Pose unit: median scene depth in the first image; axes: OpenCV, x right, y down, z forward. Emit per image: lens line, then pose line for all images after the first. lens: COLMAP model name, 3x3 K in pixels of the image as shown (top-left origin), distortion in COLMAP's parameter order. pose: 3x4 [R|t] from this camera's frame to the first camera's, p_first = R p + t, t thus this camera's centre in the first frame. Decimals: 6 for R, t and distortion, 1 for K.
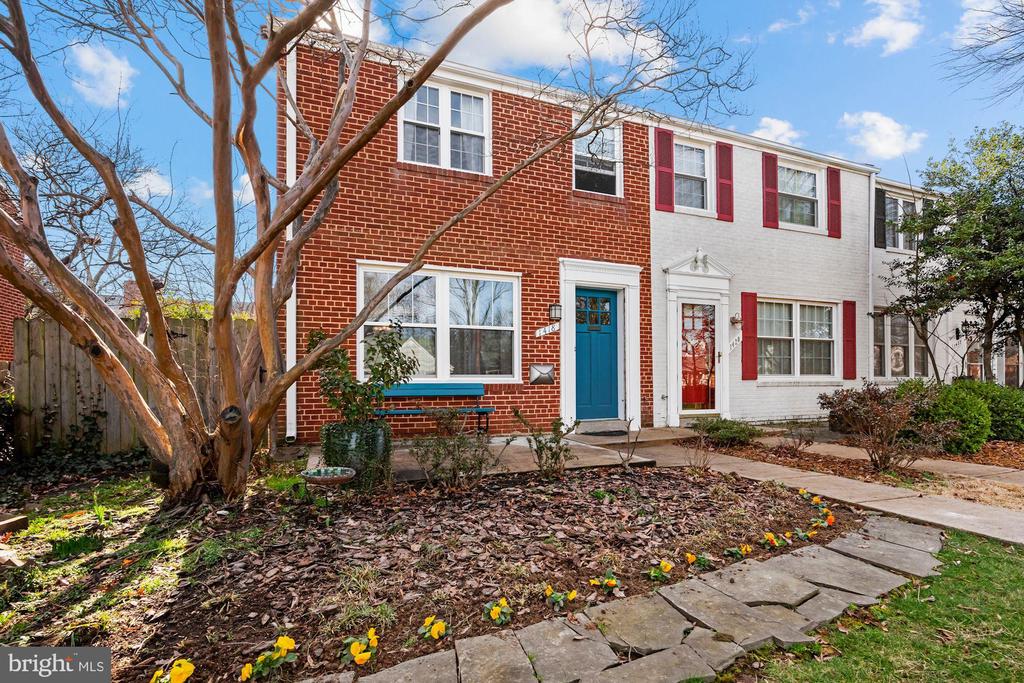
lens RADIAL K [[474.3, 0, 526.0], [0, 474.3, 377.7], [0, 0, 1]] dist [-0.001256, 0.002521]
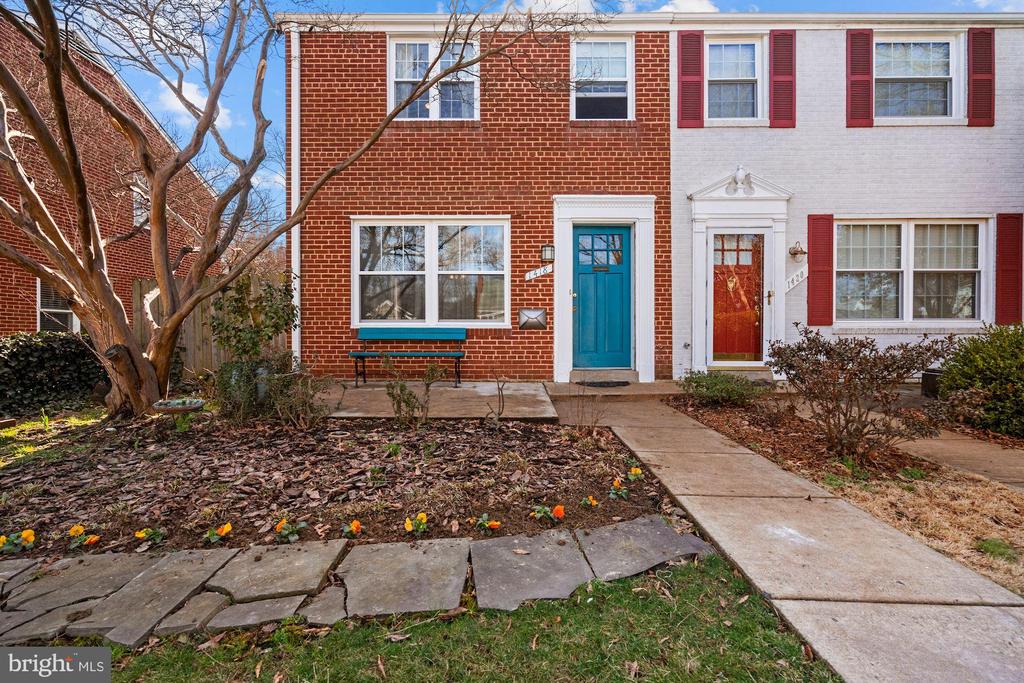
lens RADIAL K [[474.3, 0, 518.0], [0, 474.3, 338.0], [0, 0, 1]] dist [-0.001256, 0.002521]
pose [[0.927175, 0.007300, -0.374556, 0.345812], [-0.001897, 0.999889, 0.014793, 0.016345], [0.374623, -0.013005, 0.927086, 0.092131]]
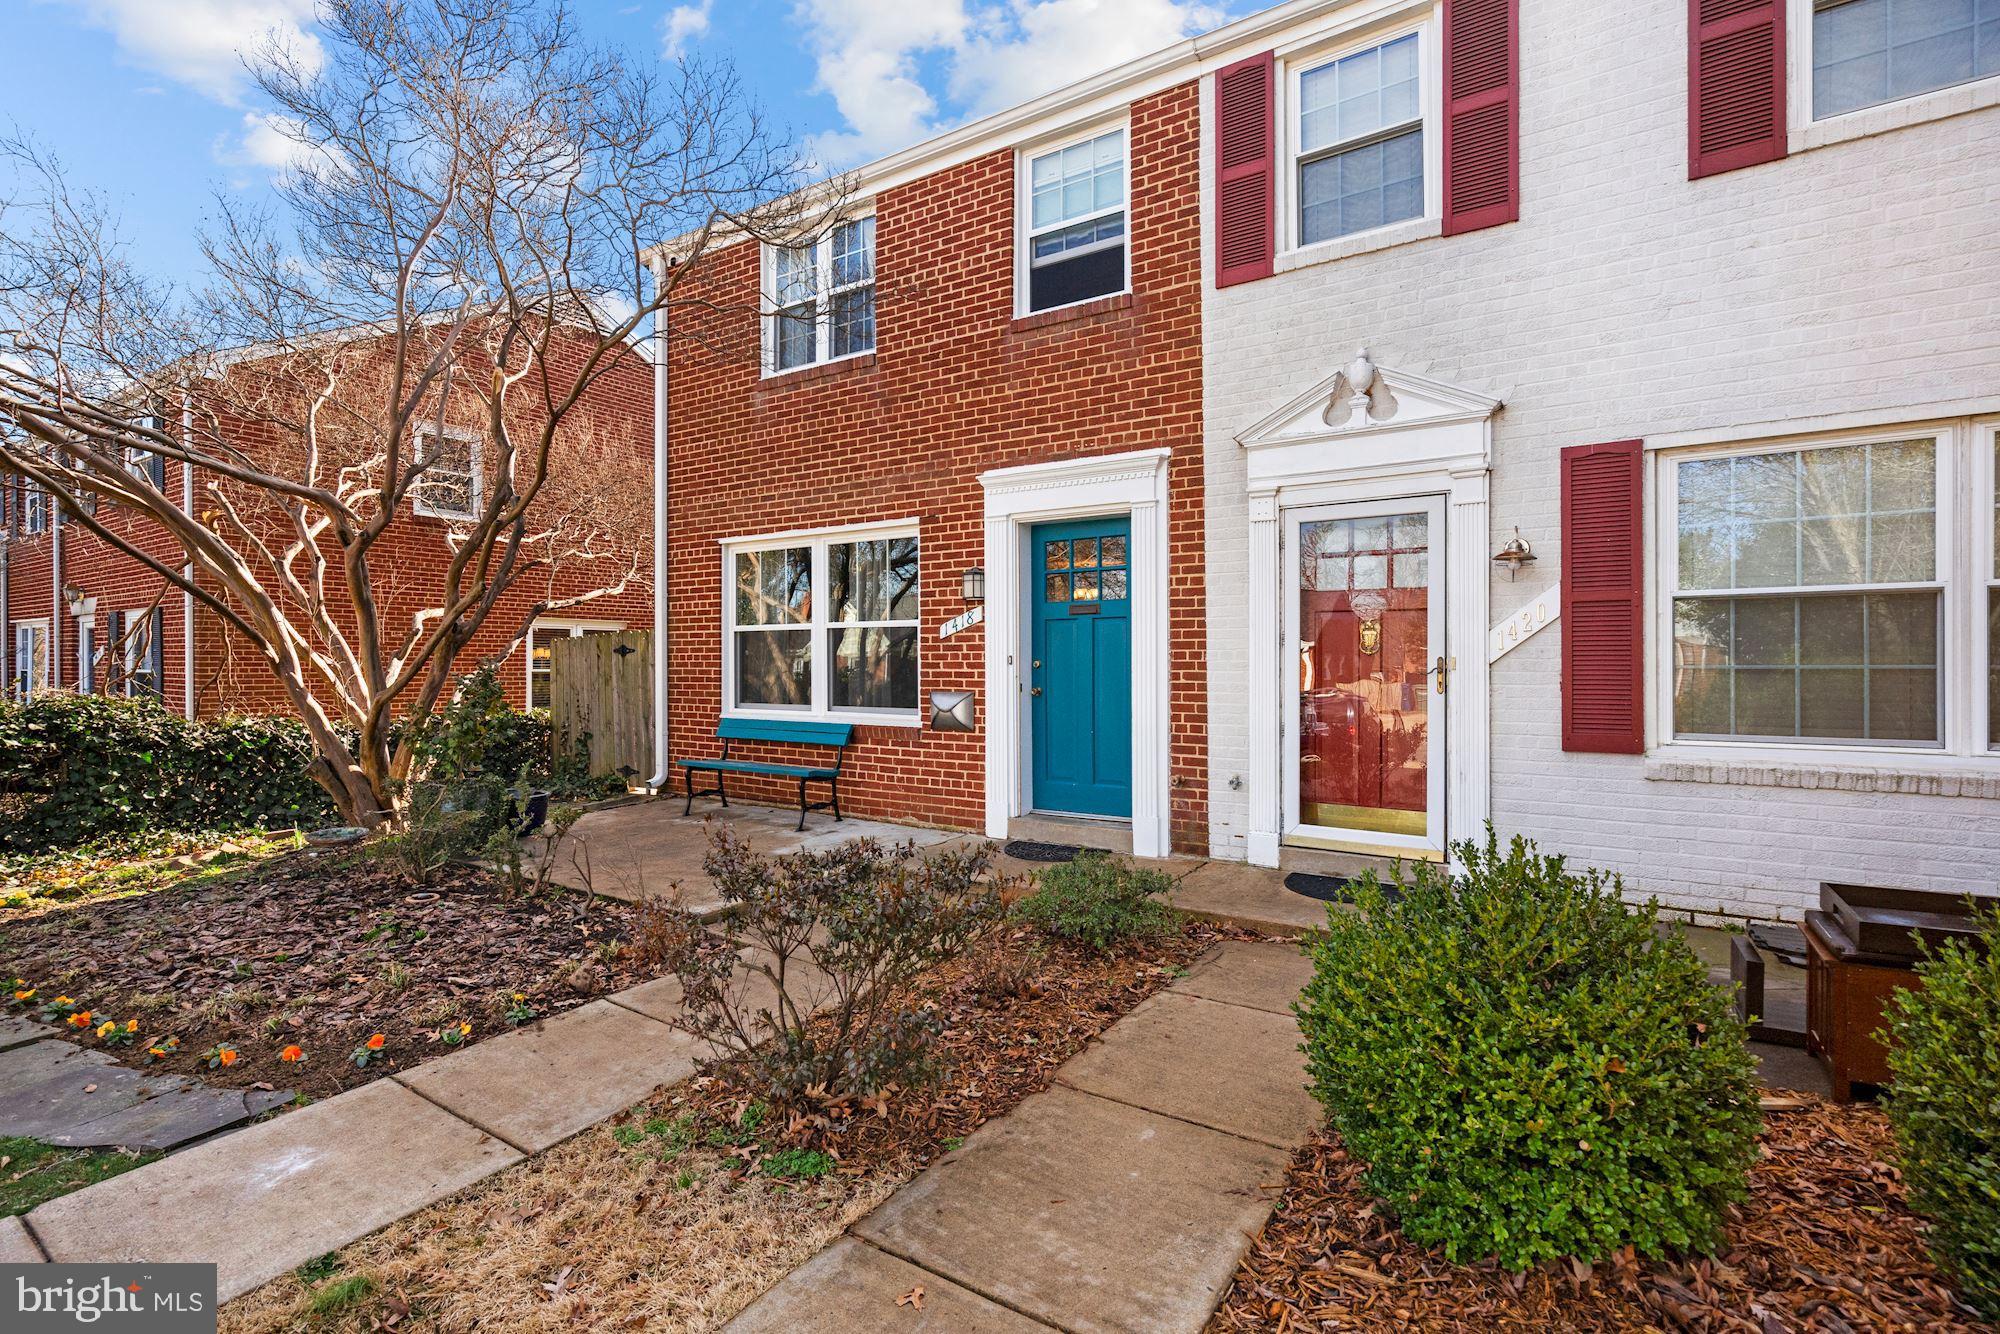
lens RADIAL K [[926.3, 0, 1005.5], [0, 926.3, 659.8], [0, 0, 1]] dist [-0.001256, 0.002521]
pose [[0.576476, 0.004634, -0.817101, 0.823547], [0.004620, 0.999949, 0.008930, -0.066480], [0.817101, -0.008923, 0.576425, 0.450481]]
